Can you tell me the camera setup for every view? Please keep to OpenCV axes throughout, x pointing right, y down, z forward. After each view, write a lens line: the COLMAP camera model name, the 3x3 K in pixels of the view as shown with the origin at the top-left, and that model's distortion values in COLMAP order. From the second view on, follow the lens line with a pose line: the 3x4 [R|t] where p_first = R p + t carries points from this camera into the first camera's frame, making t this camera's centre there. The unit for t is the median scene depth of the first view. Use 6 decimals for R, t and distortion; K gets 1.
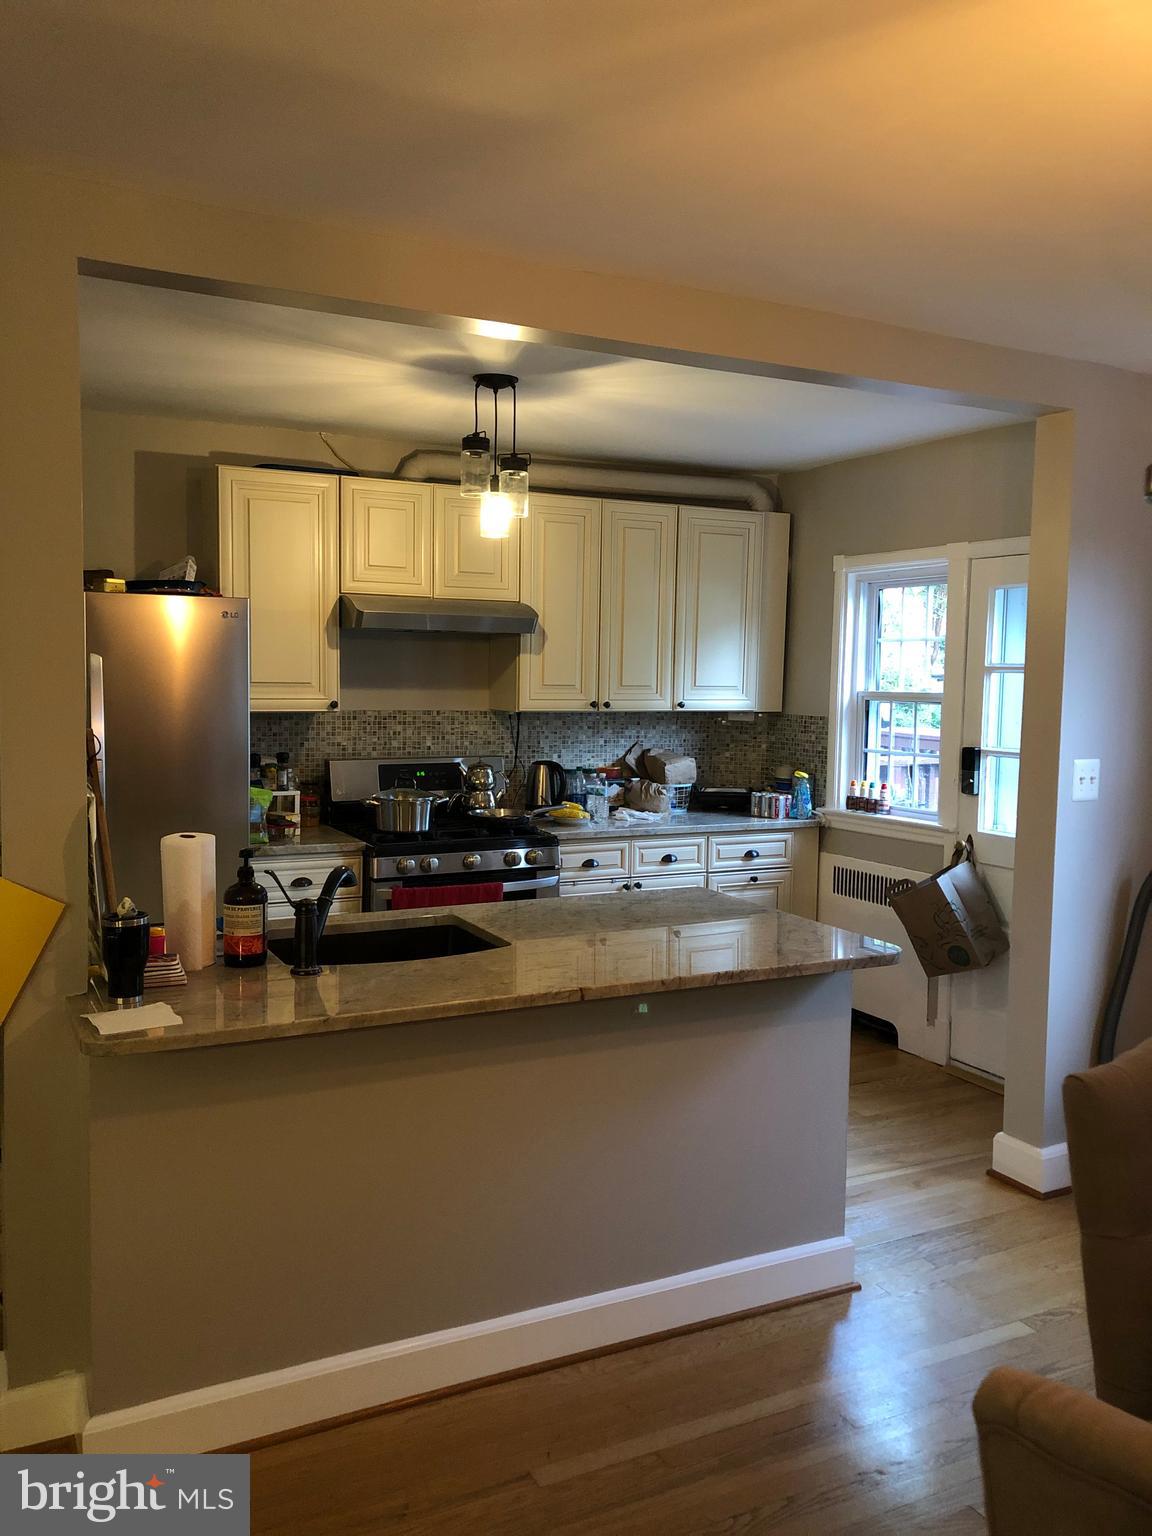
lens RADIAL K [[1275.1, 0, 579.9], [0, 1275.1, 801.0], [0, 0, 1]] dist [0.137548, -0.001188]
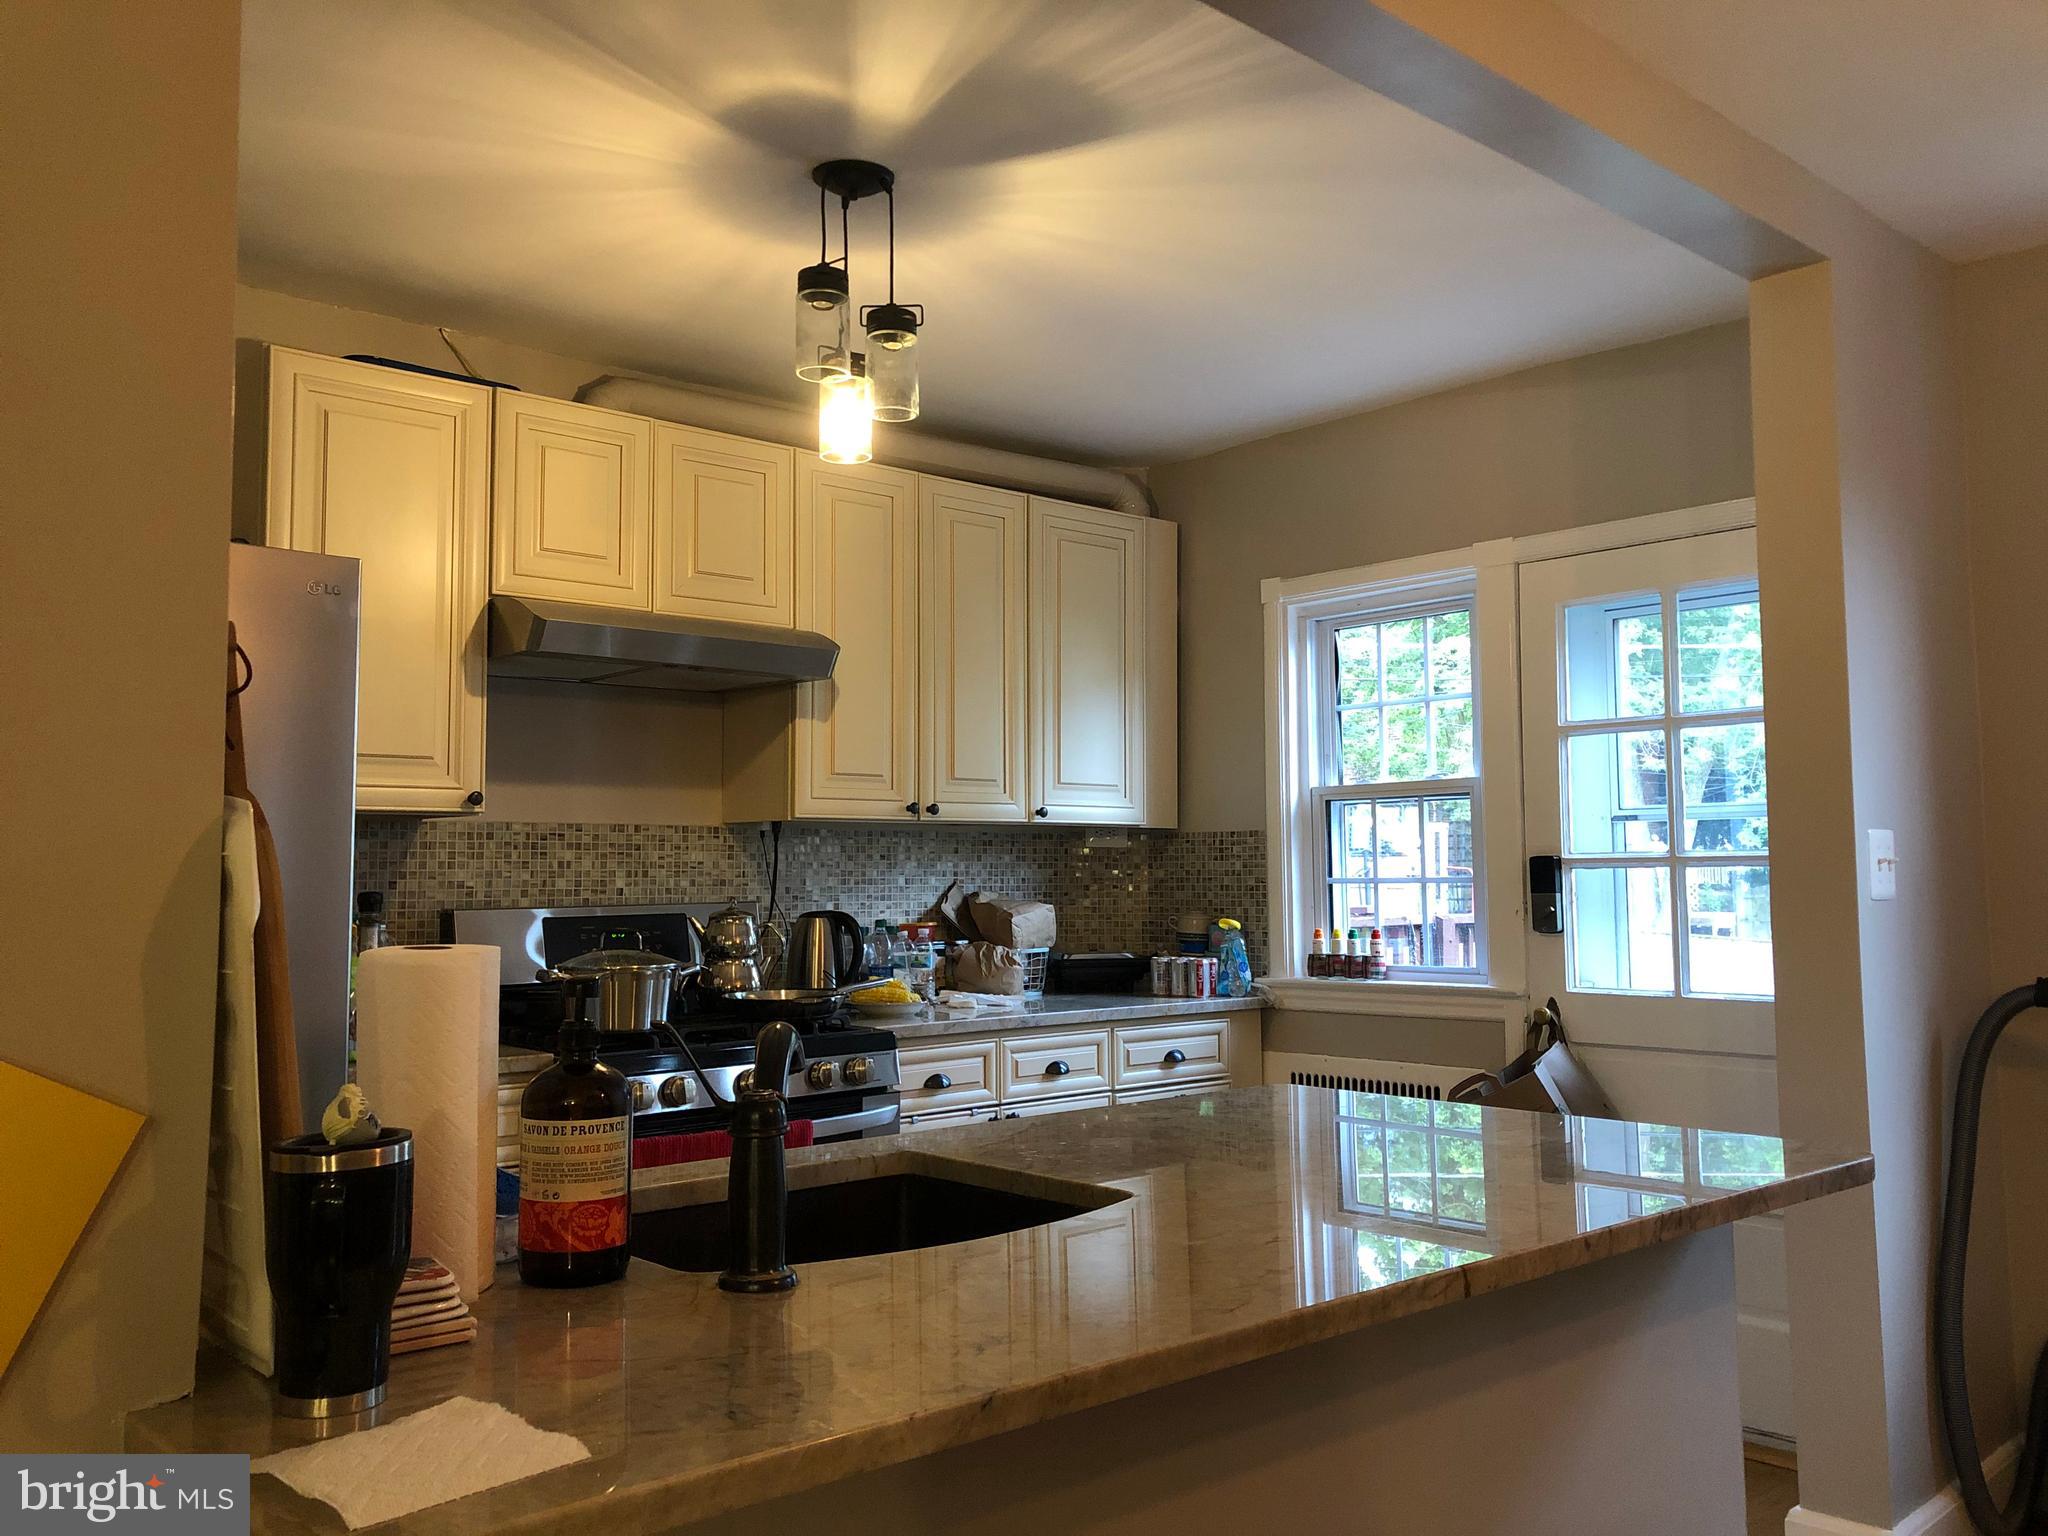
lens RADIAL K [[1709.5, 0, 1024.0], [0, 1709.5, 768.0], [0, 0, 1]] dist [0.061410, -0.005099]
pose [[0.968664, -0.009019, 0.248212, -0.133265], [0.050305, 0.985753, -0.160499, 0.034189], [-0.243229, 0.167956, 0.955317, 0.235662]]
